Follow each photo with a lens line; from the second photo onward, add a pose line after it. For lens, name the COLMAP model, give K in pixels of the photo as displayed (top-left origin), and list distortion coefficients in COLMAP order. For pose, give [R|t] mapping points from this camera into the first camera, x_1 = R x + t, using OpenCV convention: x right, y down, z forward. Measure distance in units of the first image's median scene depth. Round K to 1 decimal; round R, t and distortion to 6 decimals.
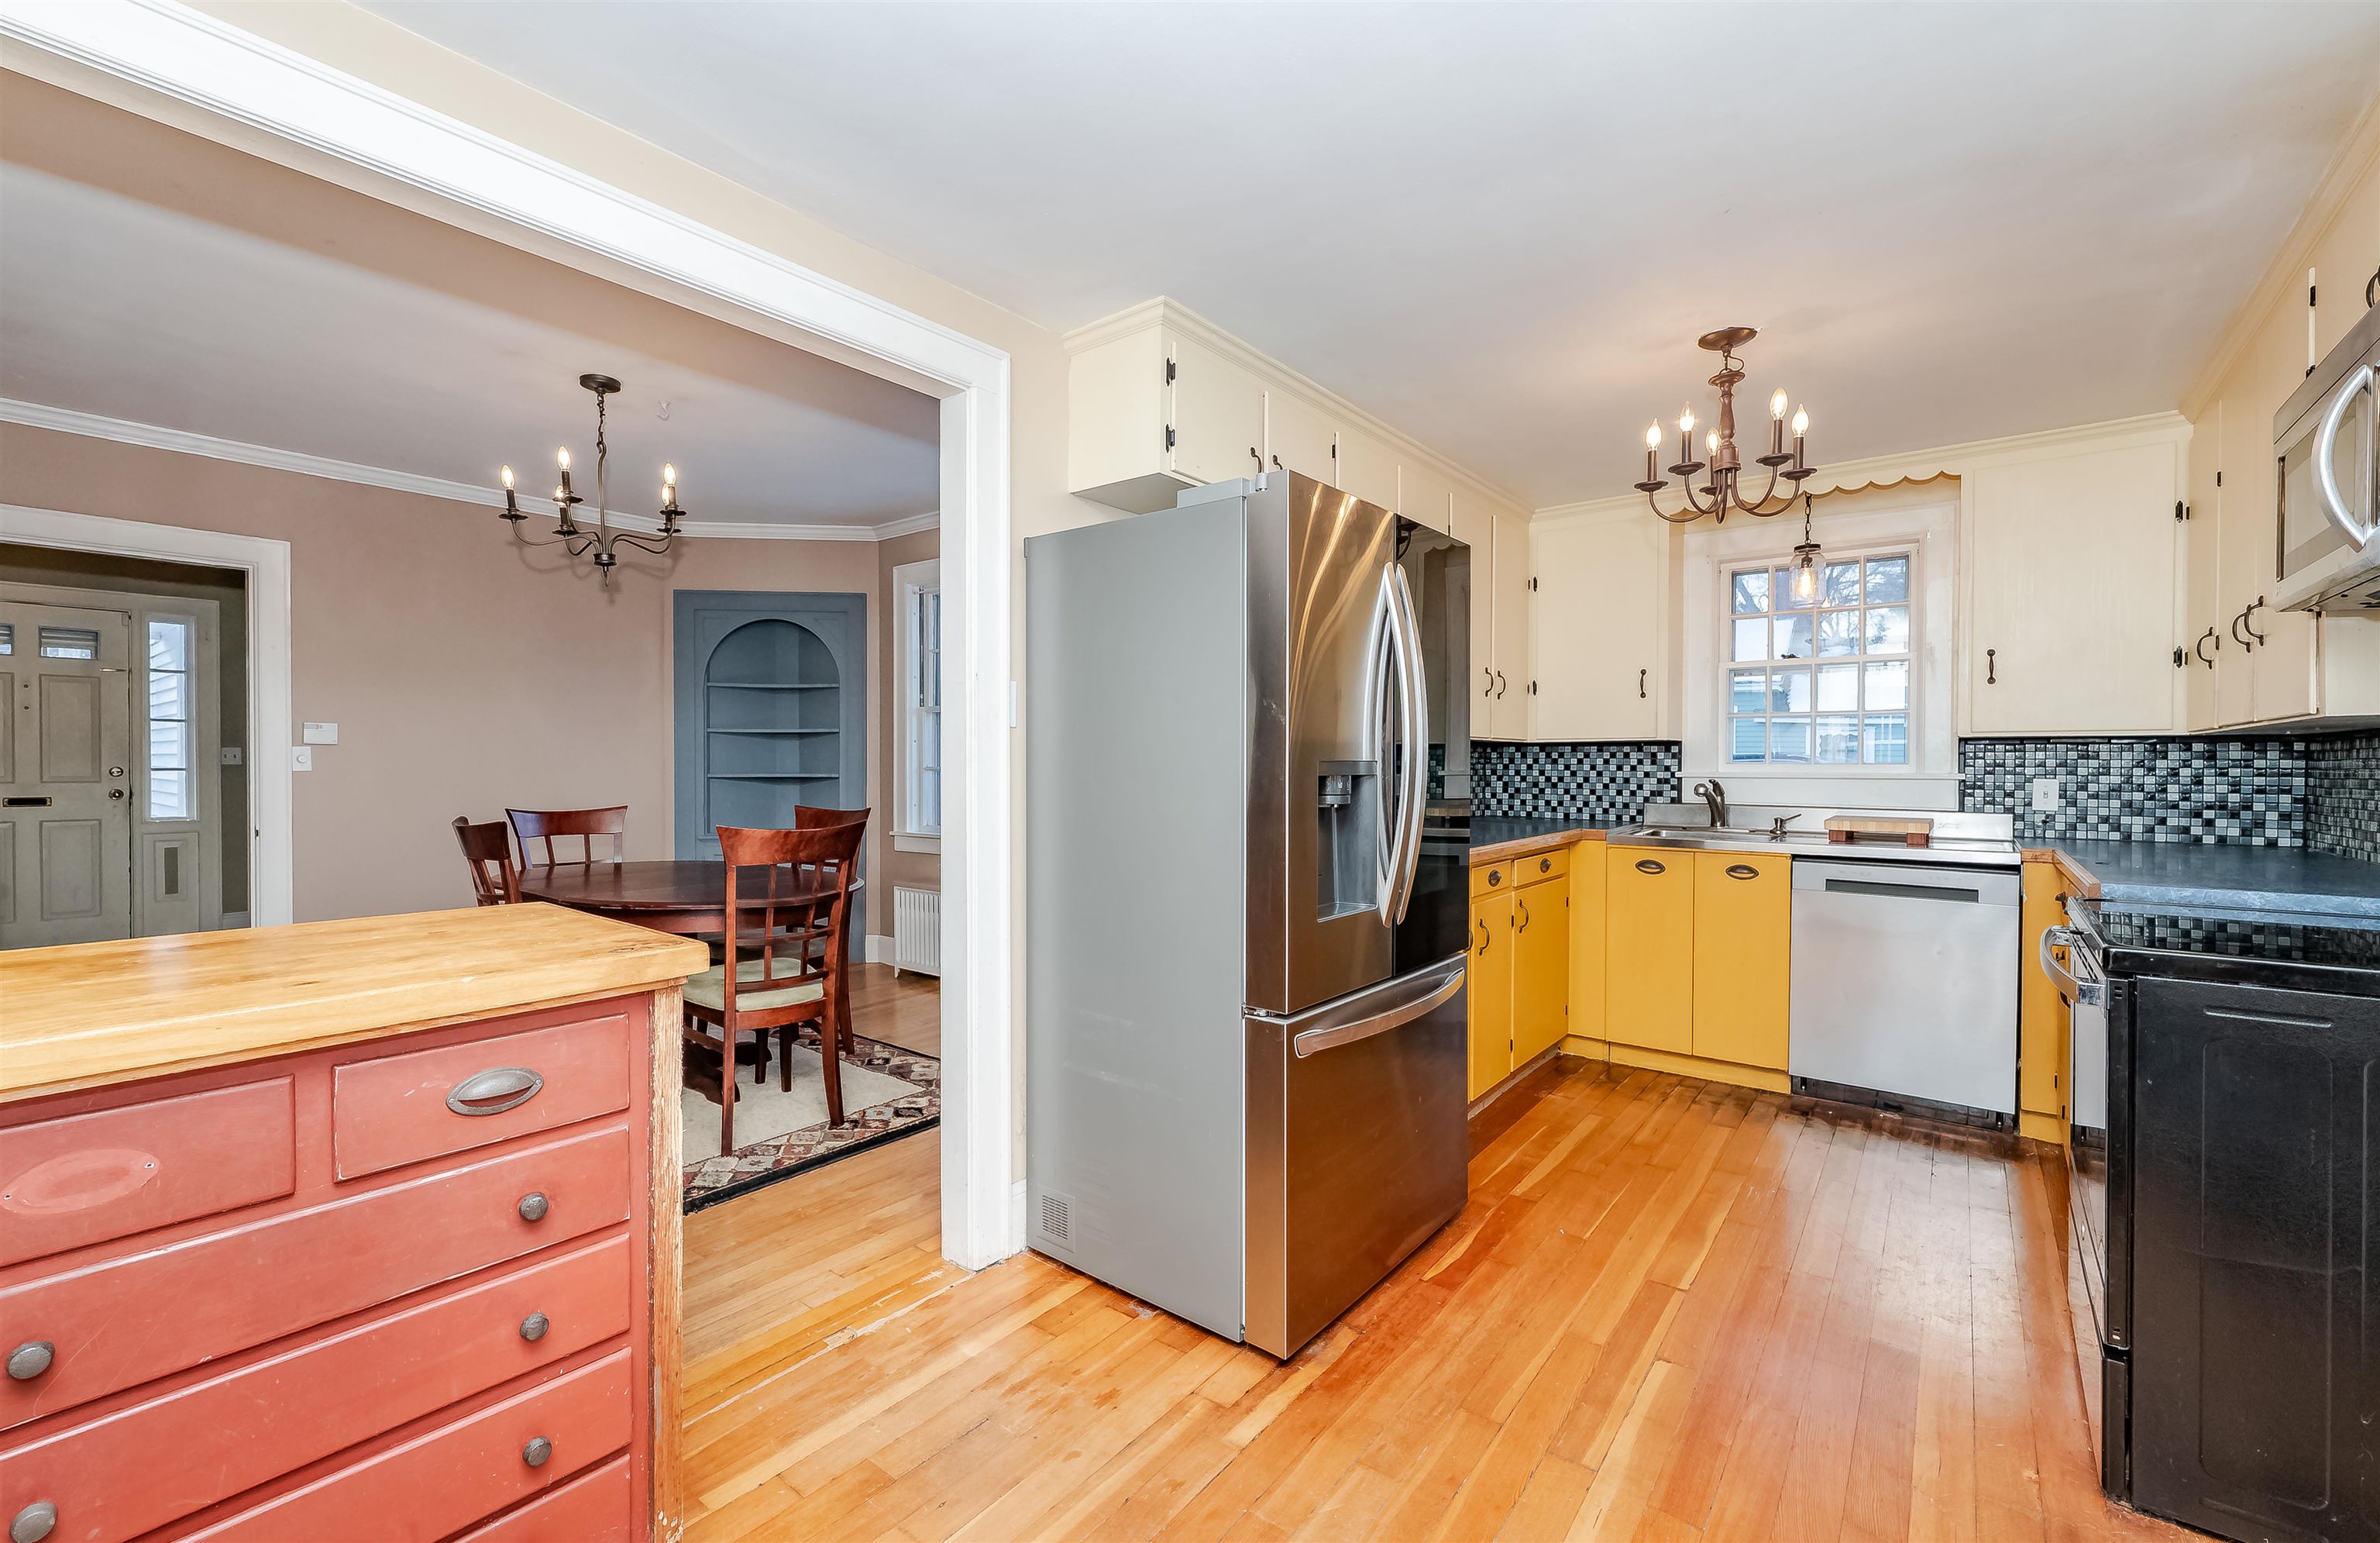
lens RADIAL K [[1015.4, 0, 1123.3], [0, 1015.4, 768.1], [0, 0, 1]] dist [0.002012, -0.000465]
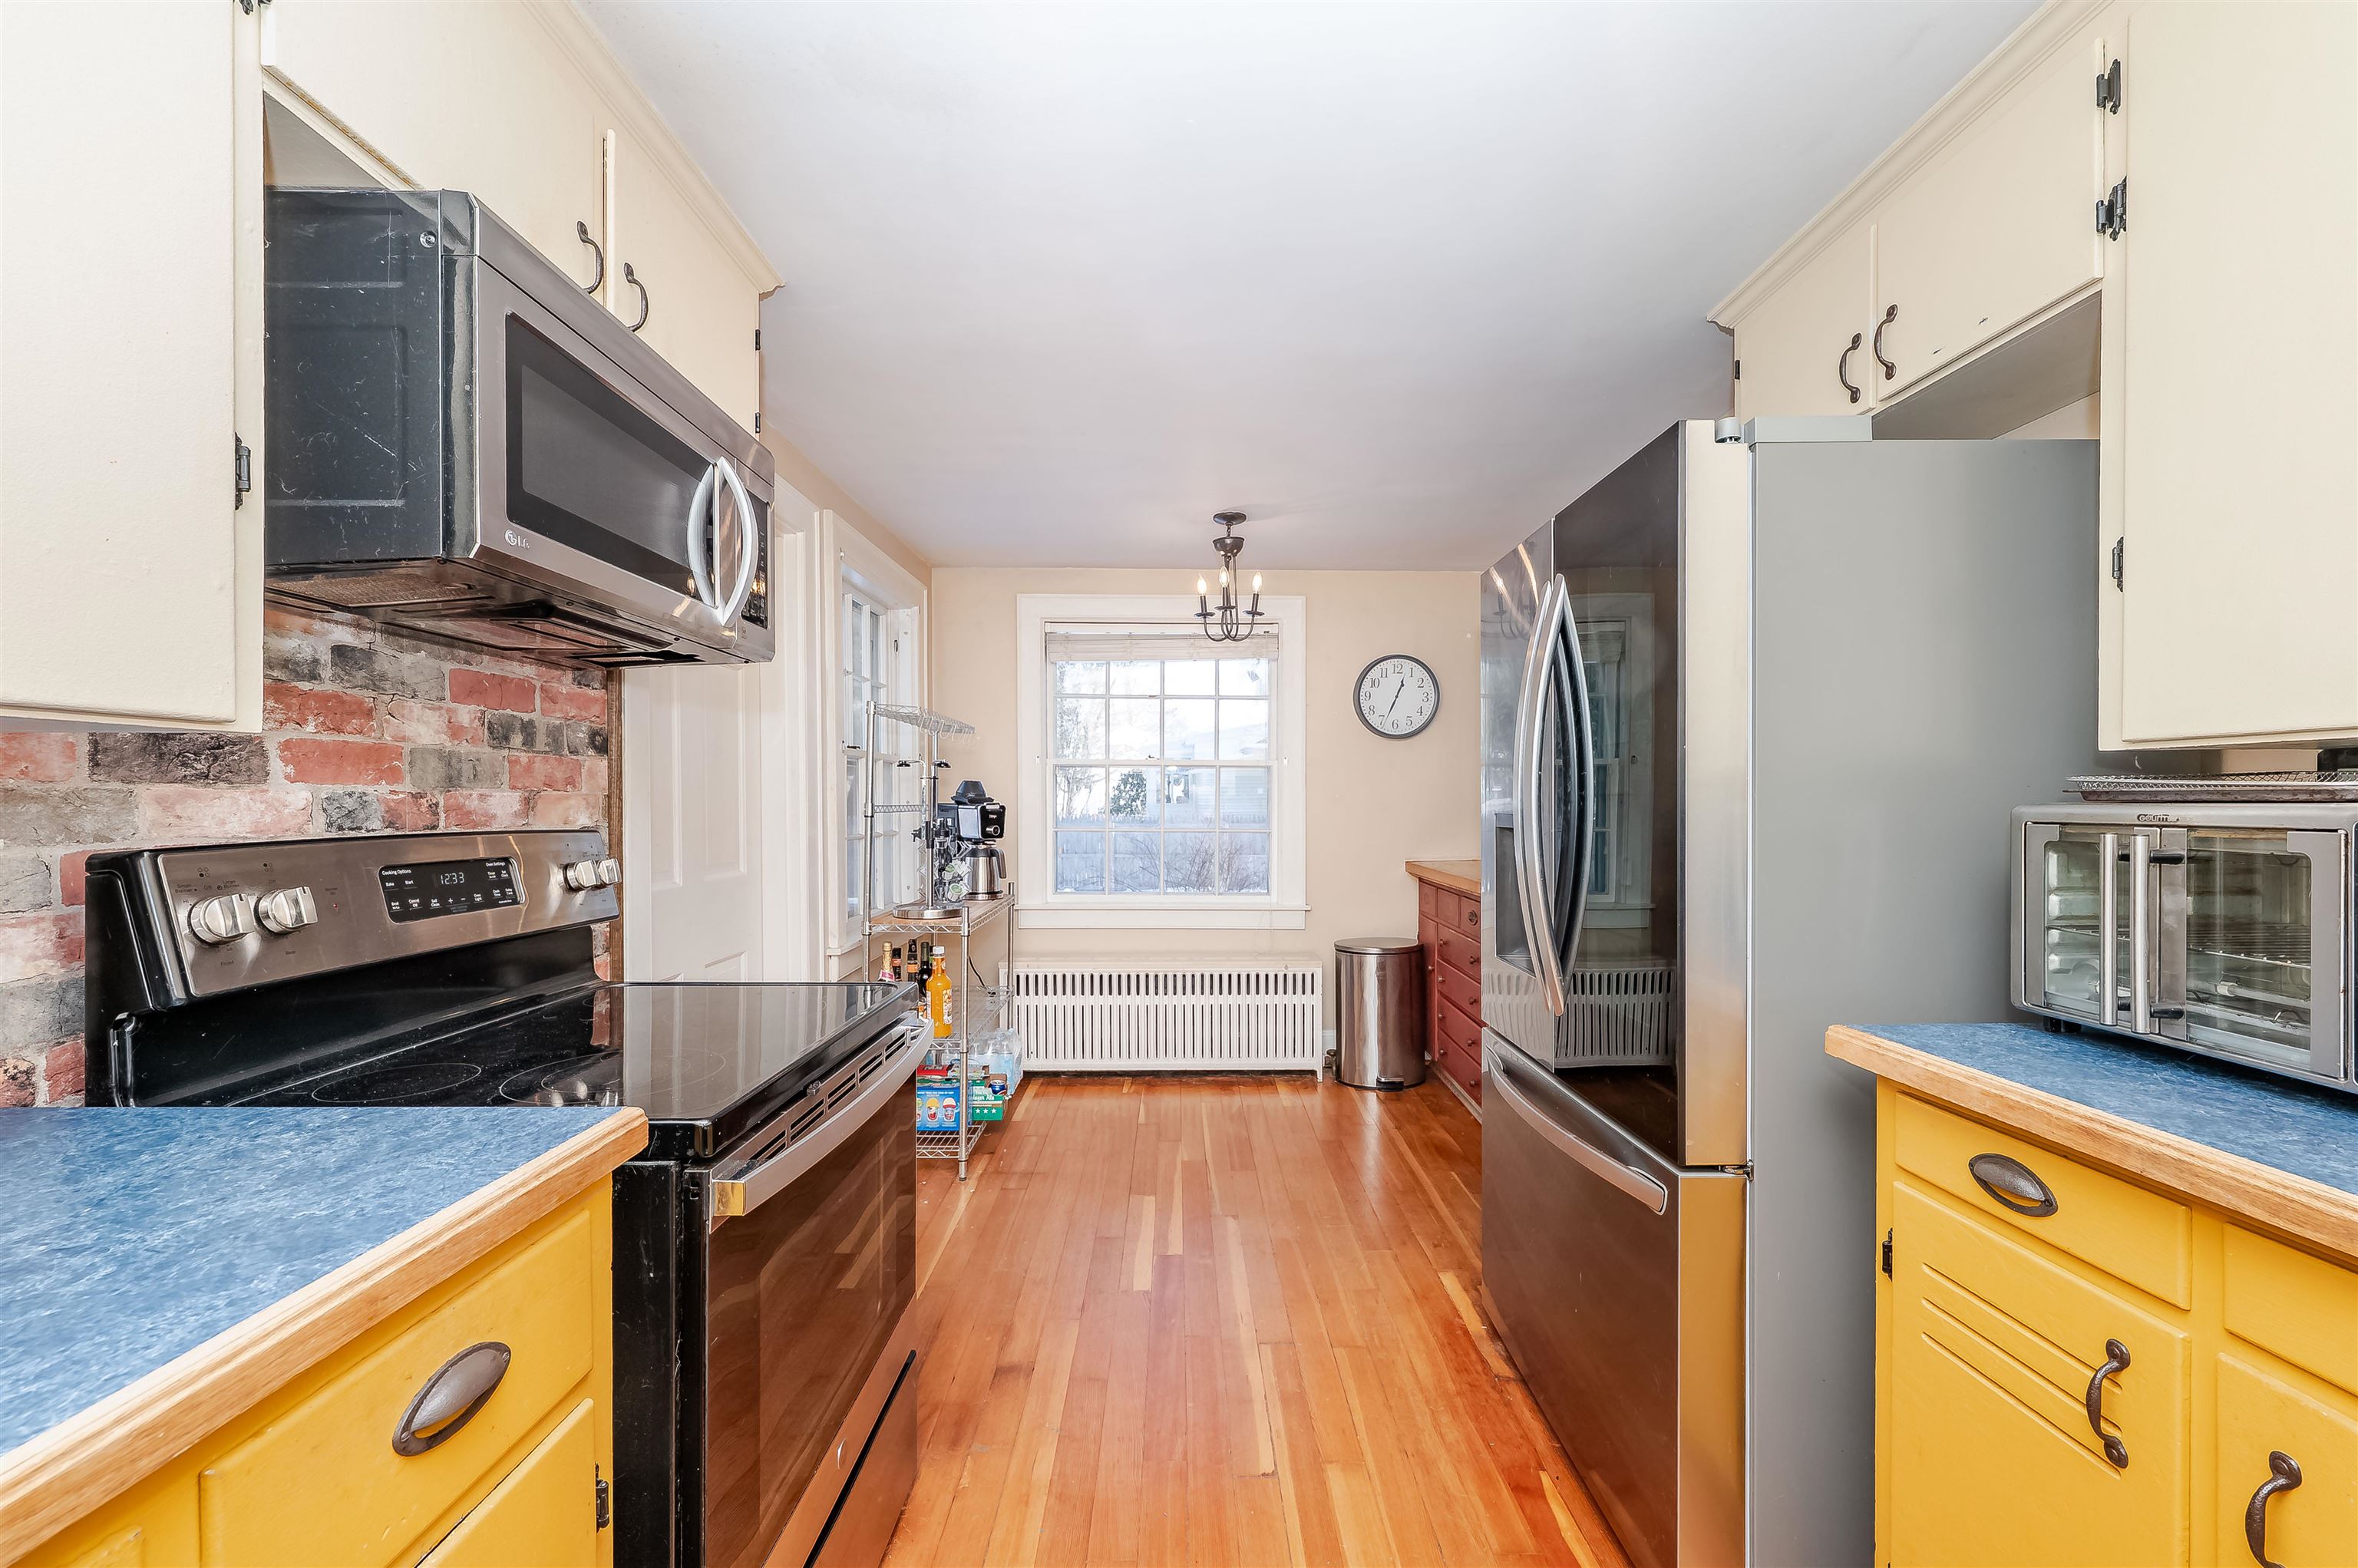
lens RADIAL K [[960.9, 0, 1163.0], [0, 960.9, 802.8], [0, 0, 1]] dist [0.001476, -0.000170]
pose [[-0.783597, 0.000101, -0.621270, 0.702926], [-0.003979, 0.999979, 0.005181, -0.014572], [0.621257, 0.006532, -0.783580, 0.992479]]
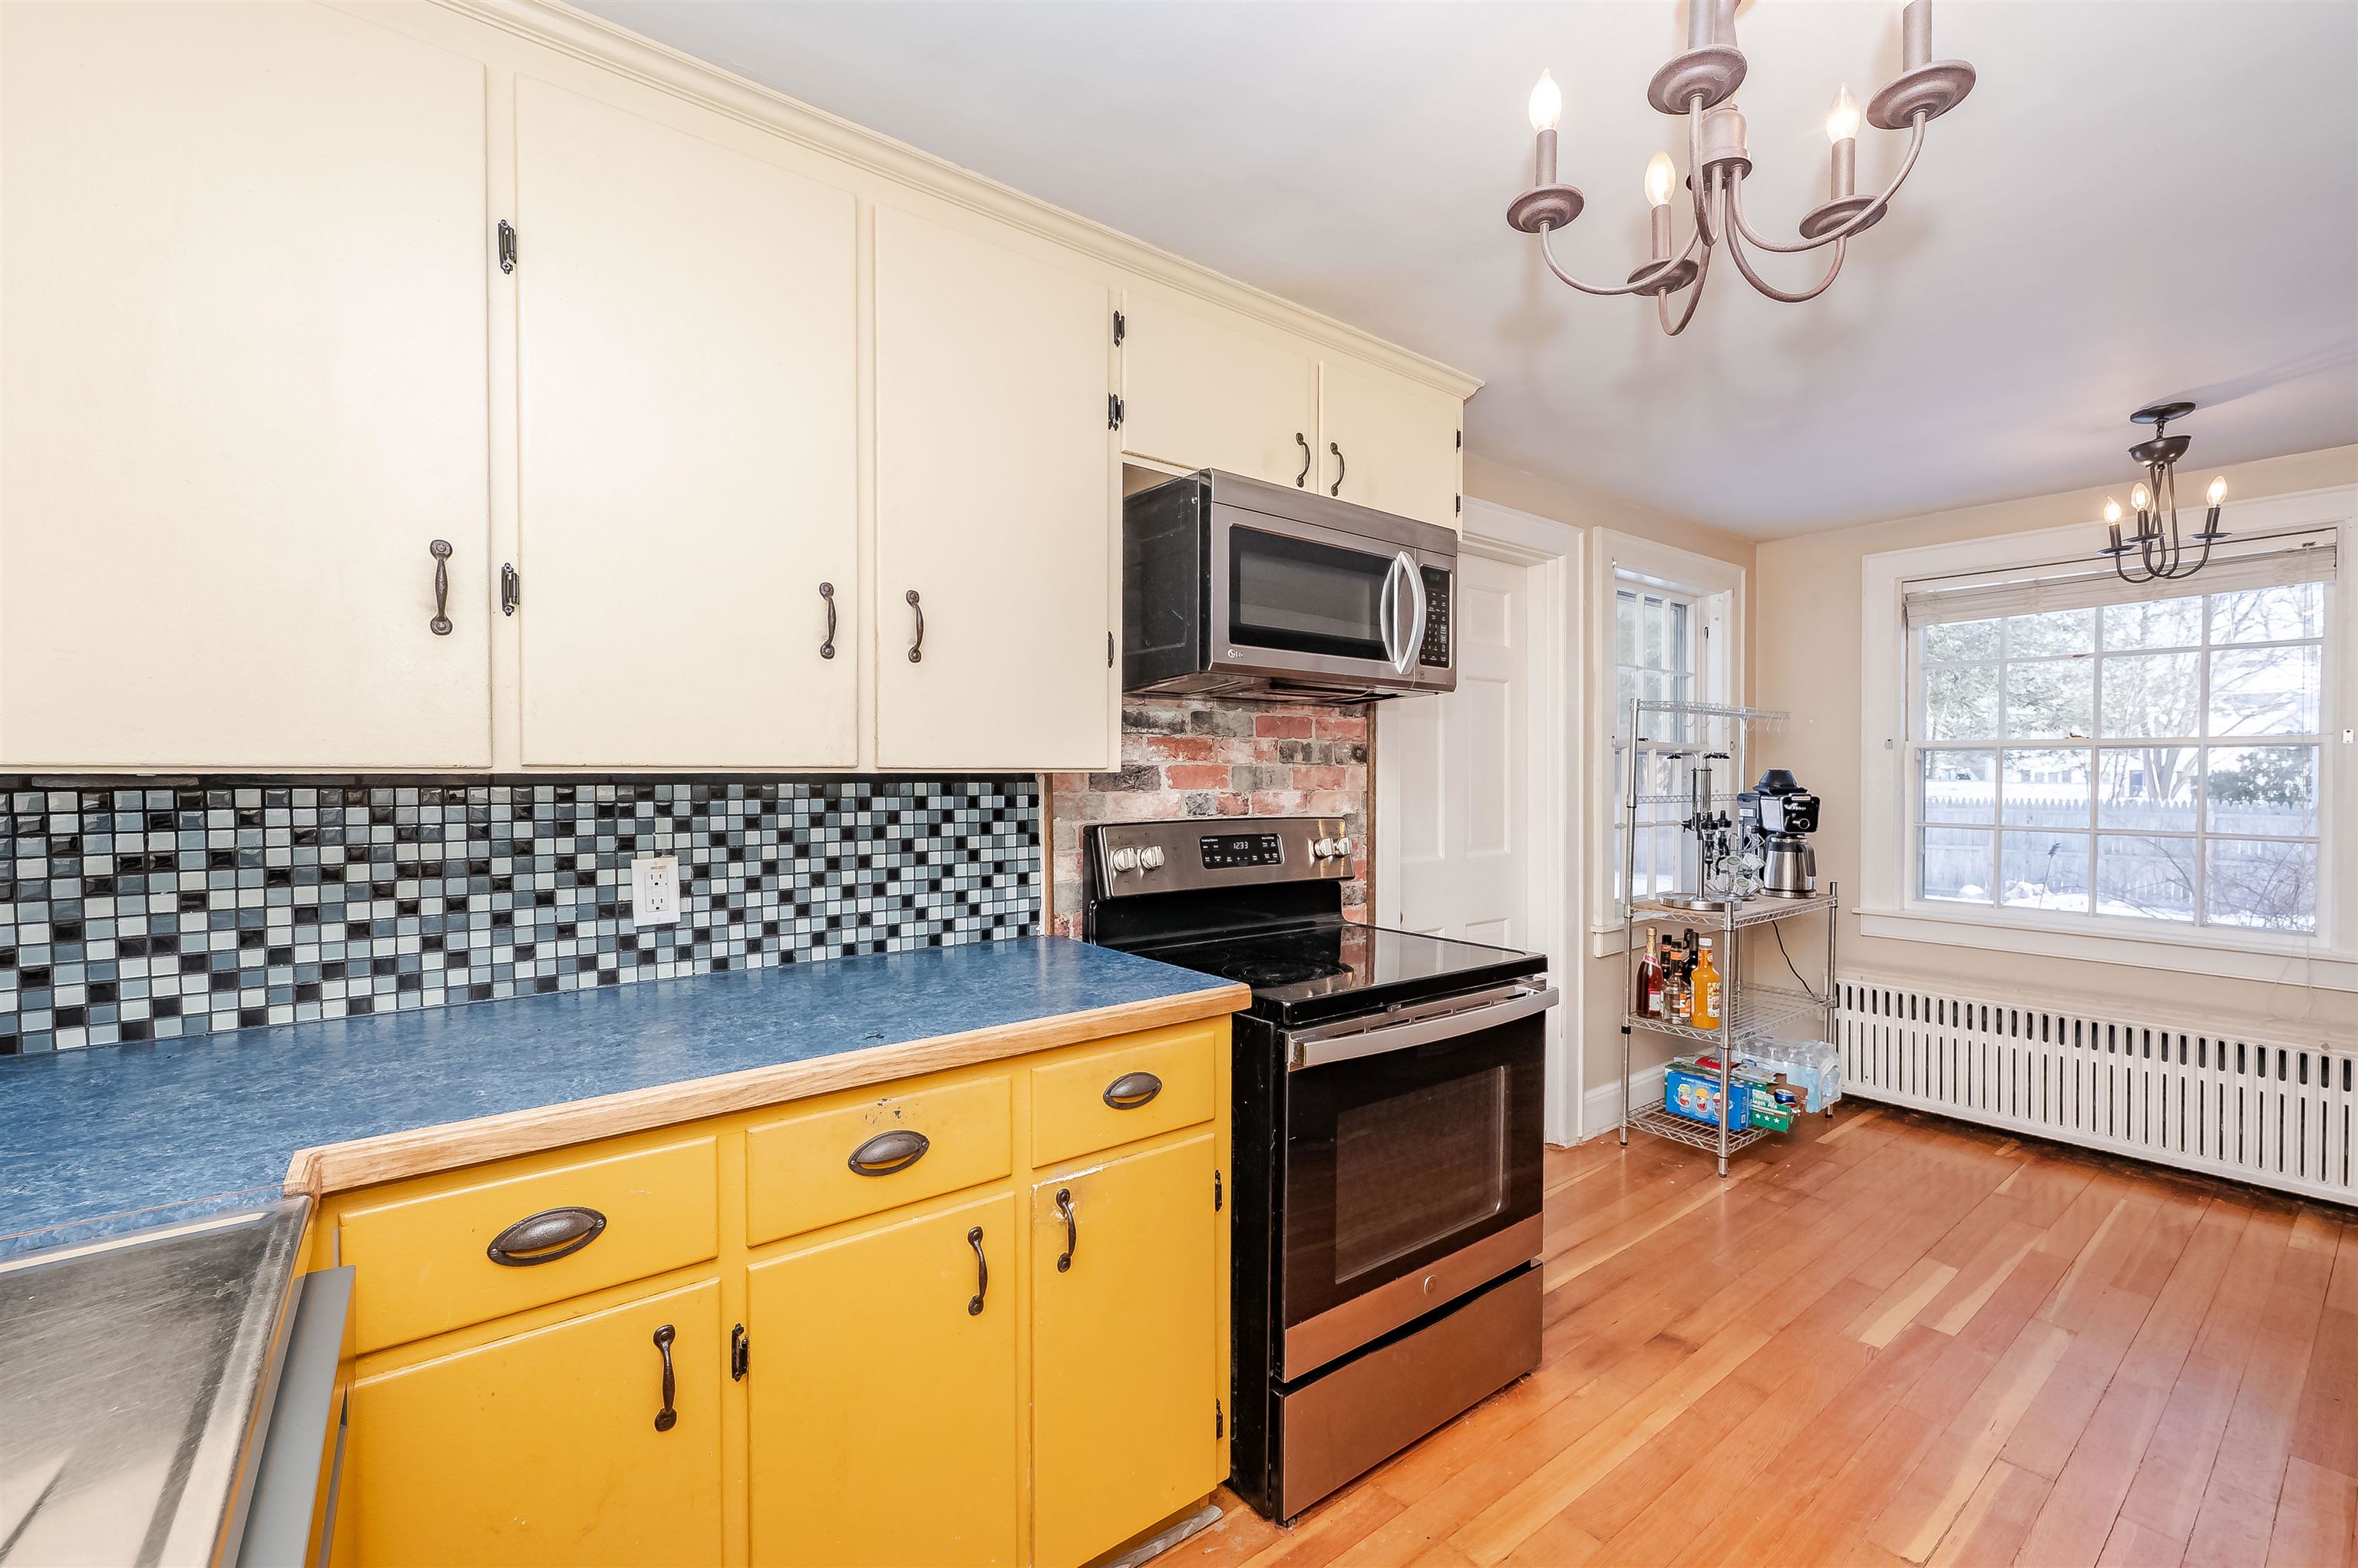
lens RADIAL K [[960.9, 0, 1183.0], [0, 960.9, 777.2], [0, 0, 1]] dist [0.001476, -0.000170]
pose [[-0.973263, -0.004535, 0.229650, 0.566523], [-0.002778, 0.999964, 0.007975, -0.033538], [-0.229678, 0.007124, -0.973241, 1.164705]]
